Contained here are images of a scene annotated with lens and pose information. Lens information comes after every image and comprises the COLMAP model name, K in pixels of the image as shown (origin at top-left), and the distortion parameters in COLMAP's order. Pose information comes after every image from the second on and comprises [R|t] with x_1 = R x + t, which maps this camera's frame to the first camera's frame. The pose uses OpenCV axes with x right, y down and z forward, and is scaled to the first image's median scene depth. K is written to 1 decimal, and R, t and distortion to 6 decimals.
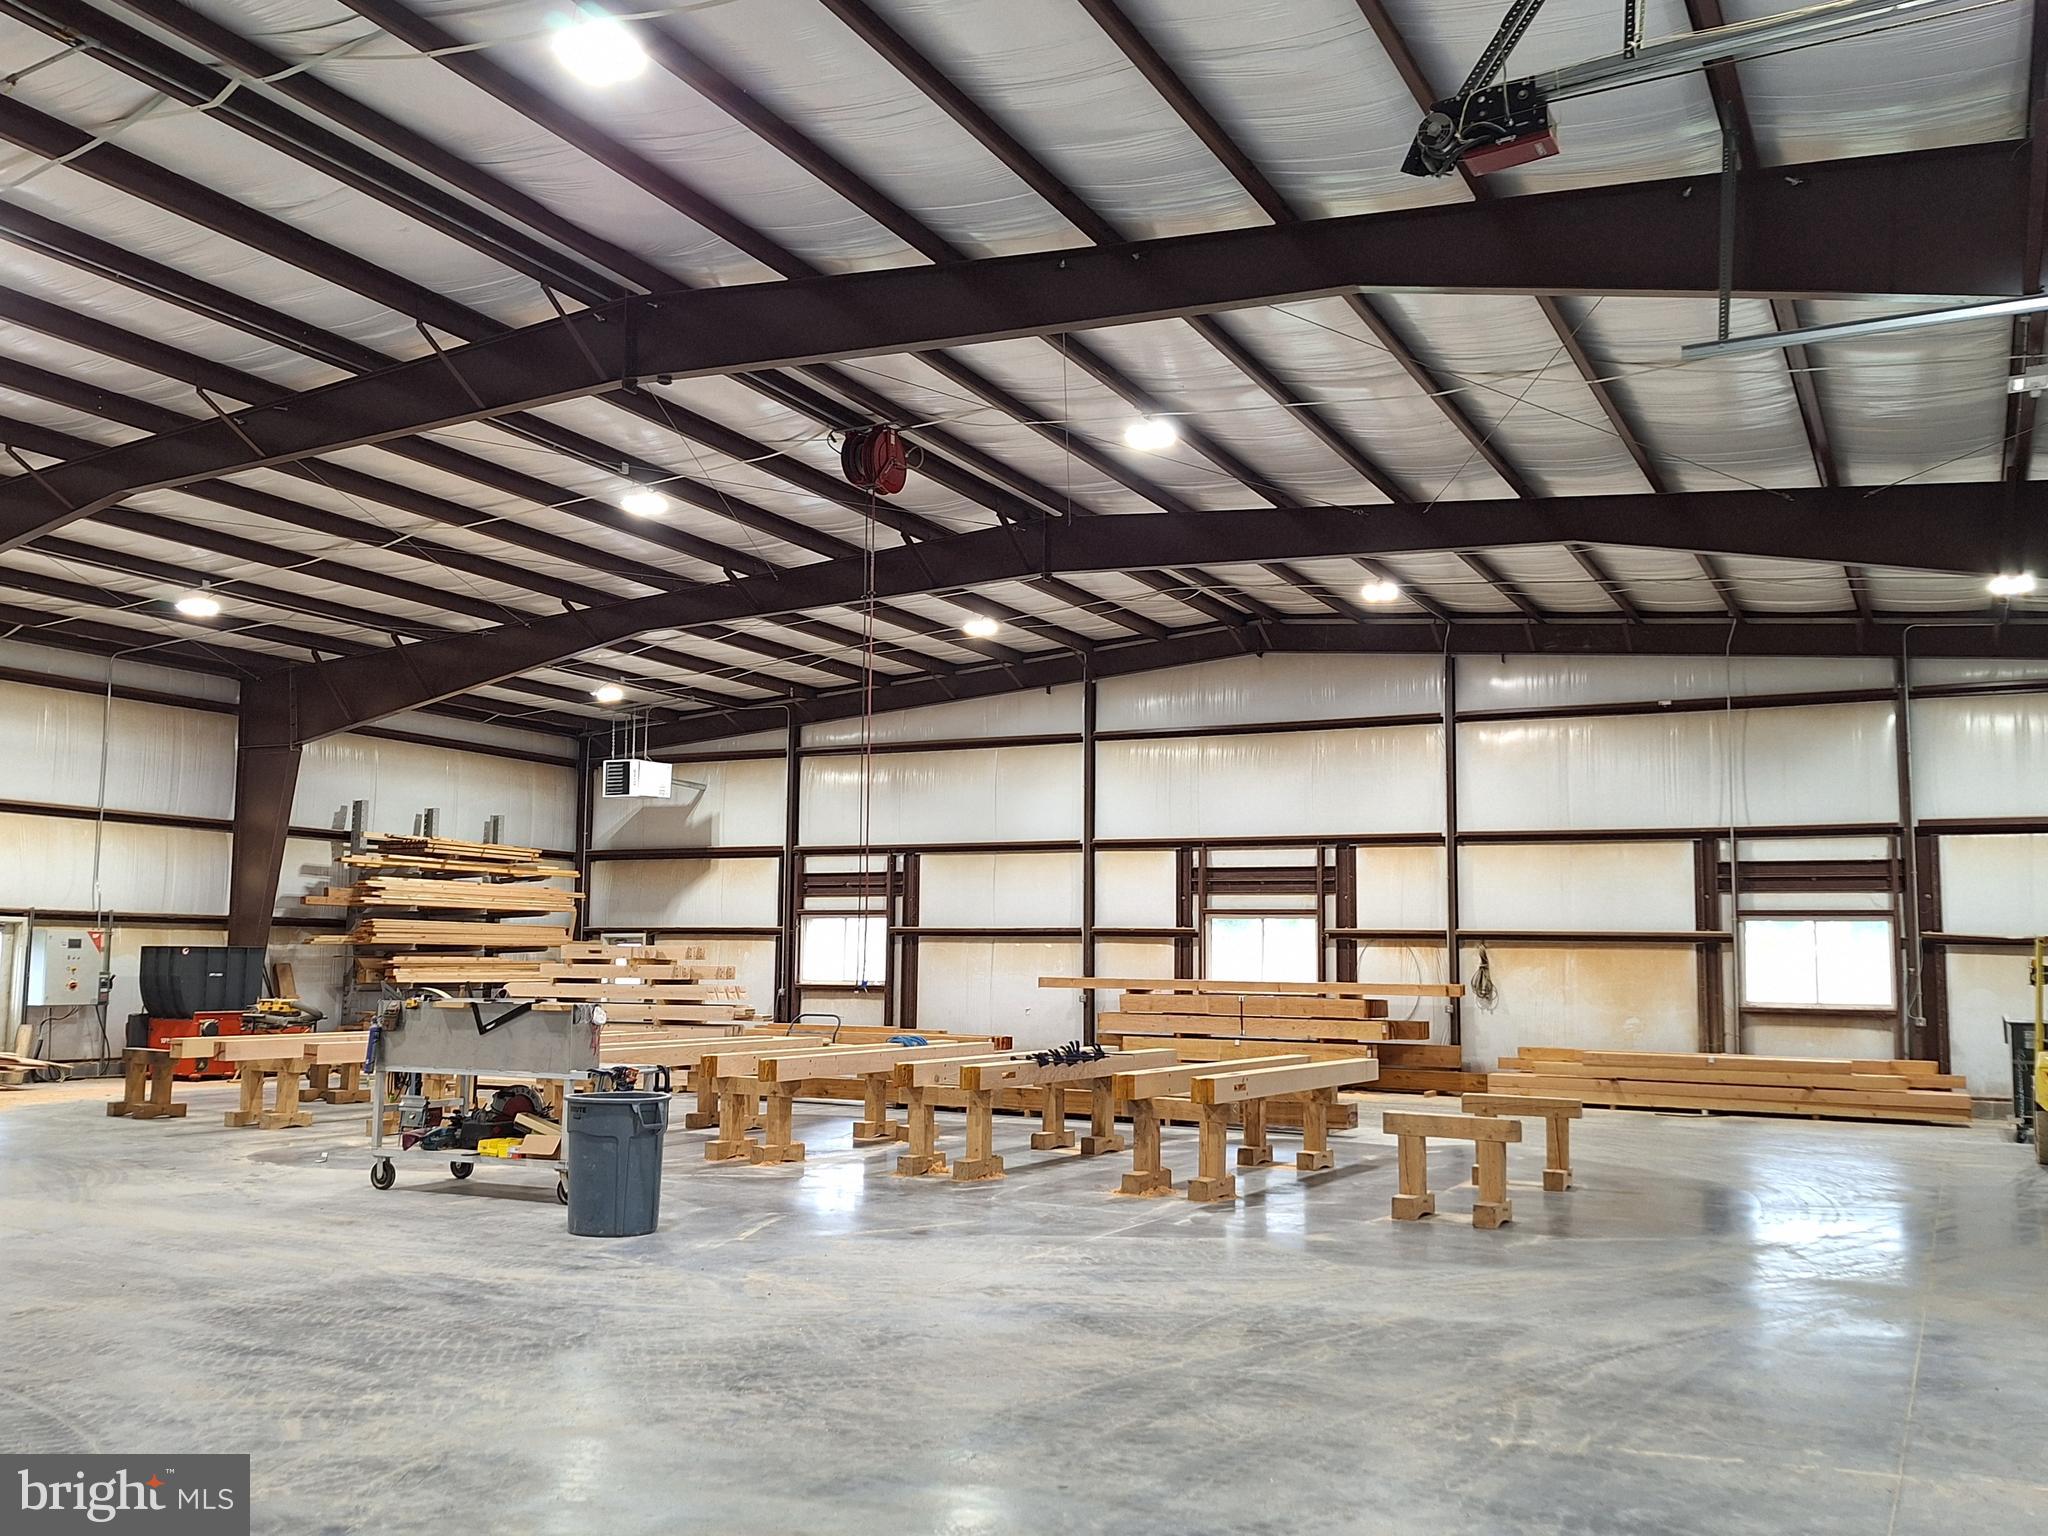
lens RADIAL K [[1824.8, 0, 1024.0], [0, 1824.8, 768.0], [0, 0, 1]] dist [0.117647, -0.179870]
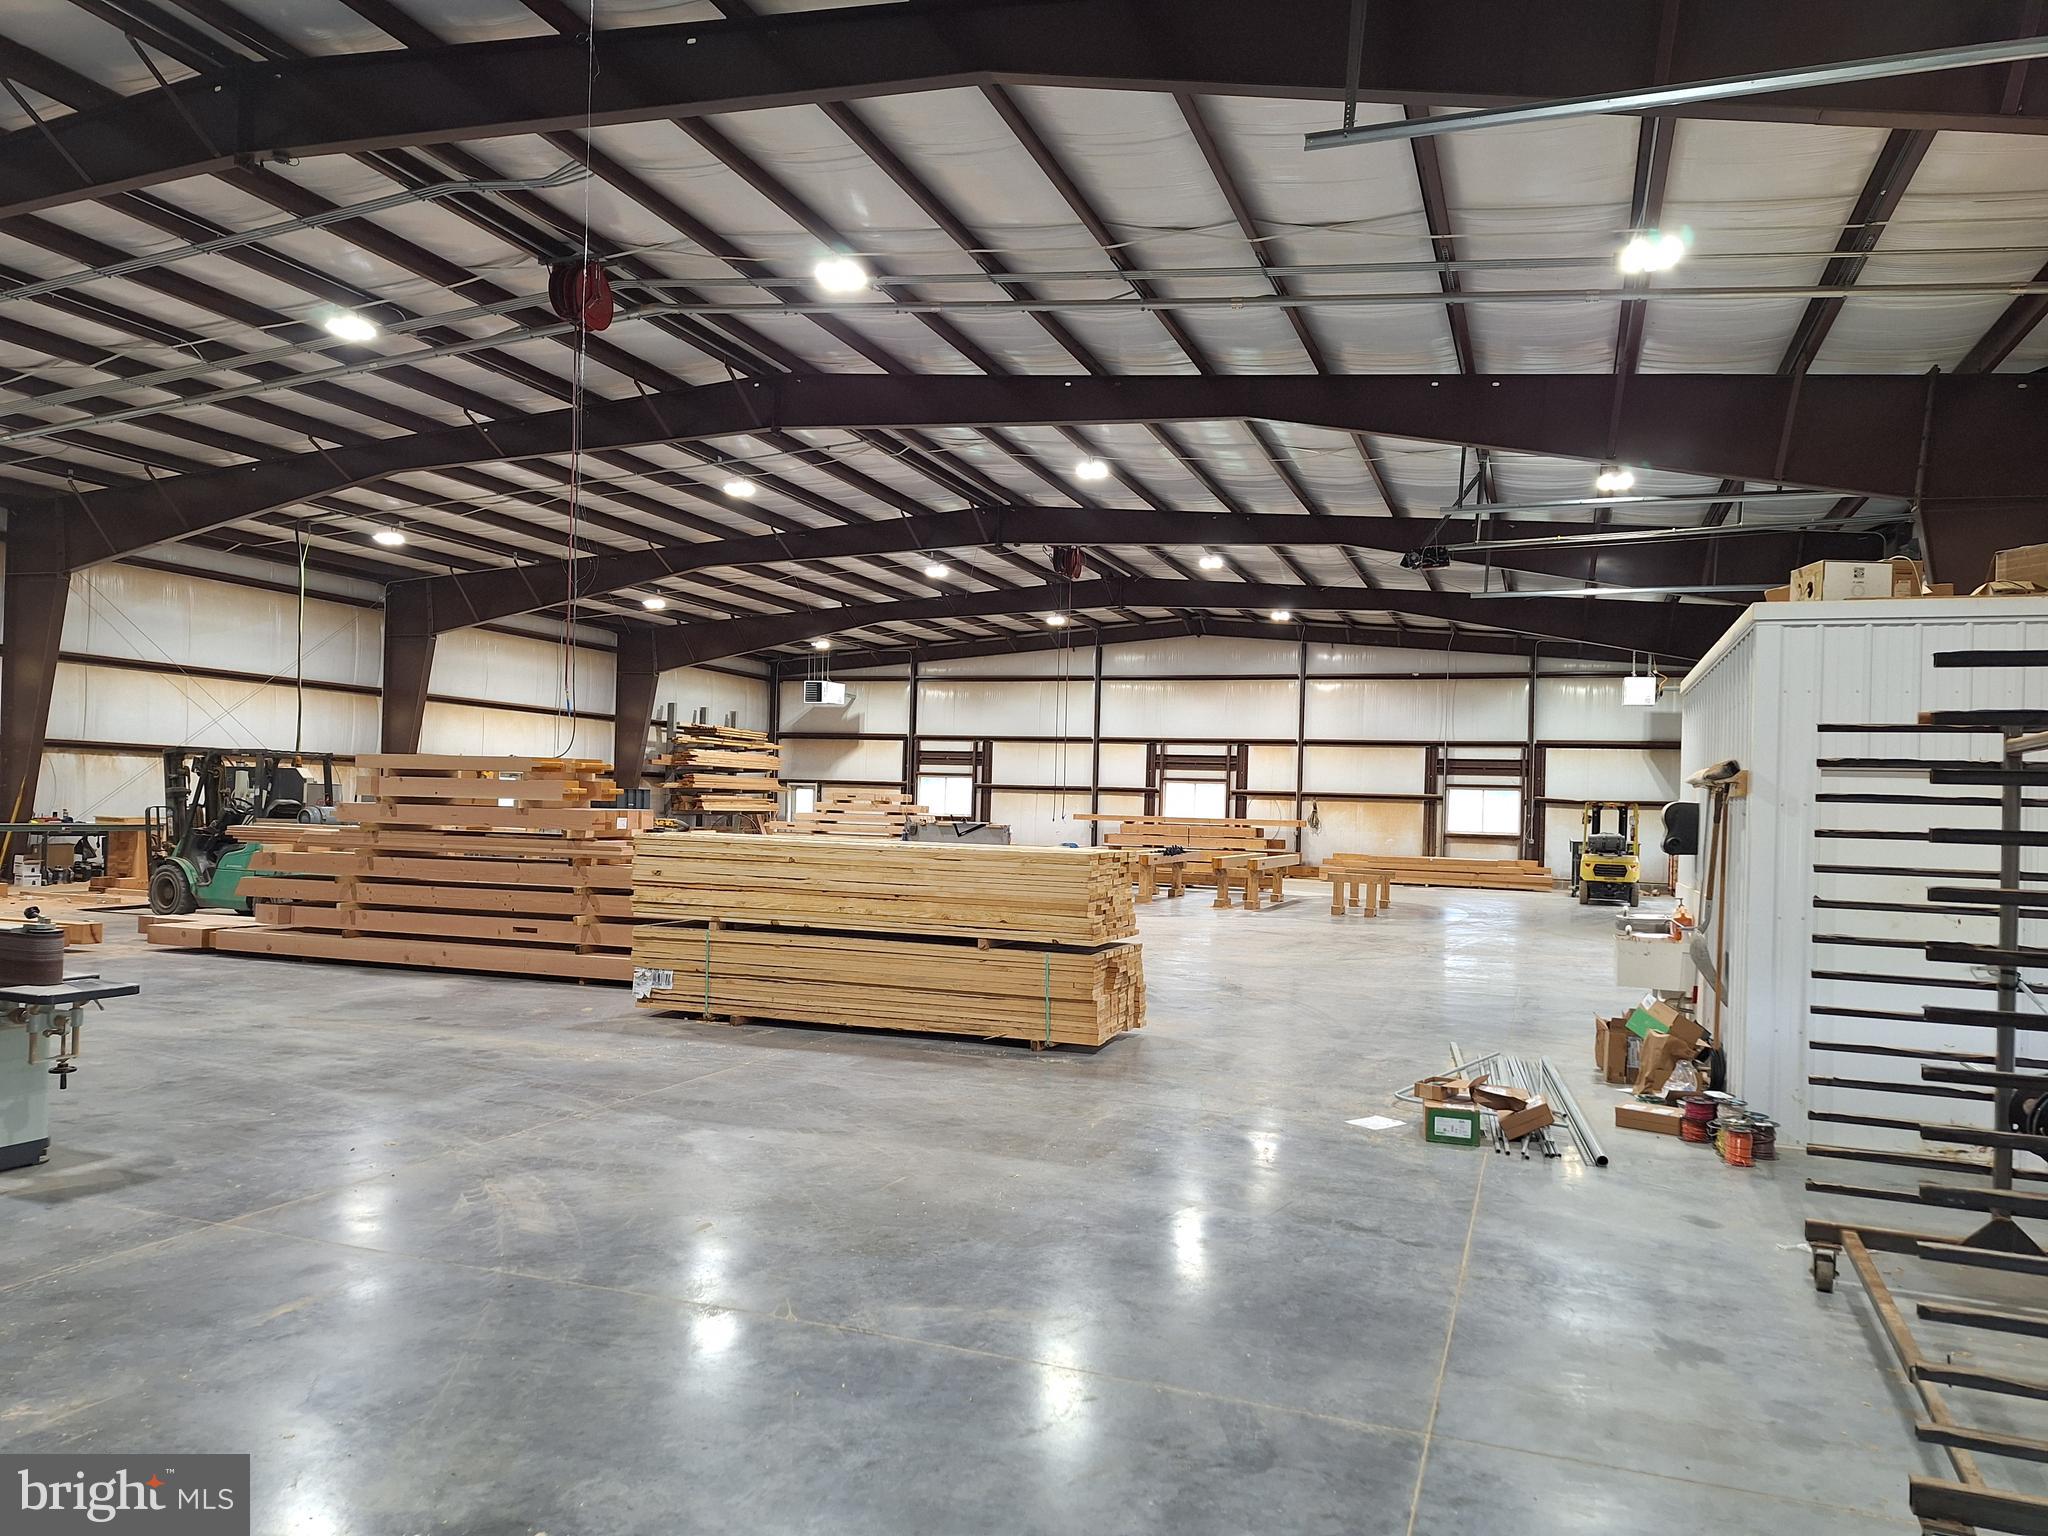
lens RADIAL K [[1628.3, 0, 1024.0], [0, 1628.3, 768.0], [0, 0, 1]] dist [0.099556, -0.115345]
pose [[0.987954, 0.018907, 0.153590, -0.272317], [-0.032441, 0.995758, 0.086098, -0.063254], [-0.151310, -0.090043, 0.984377, -0.536349]]
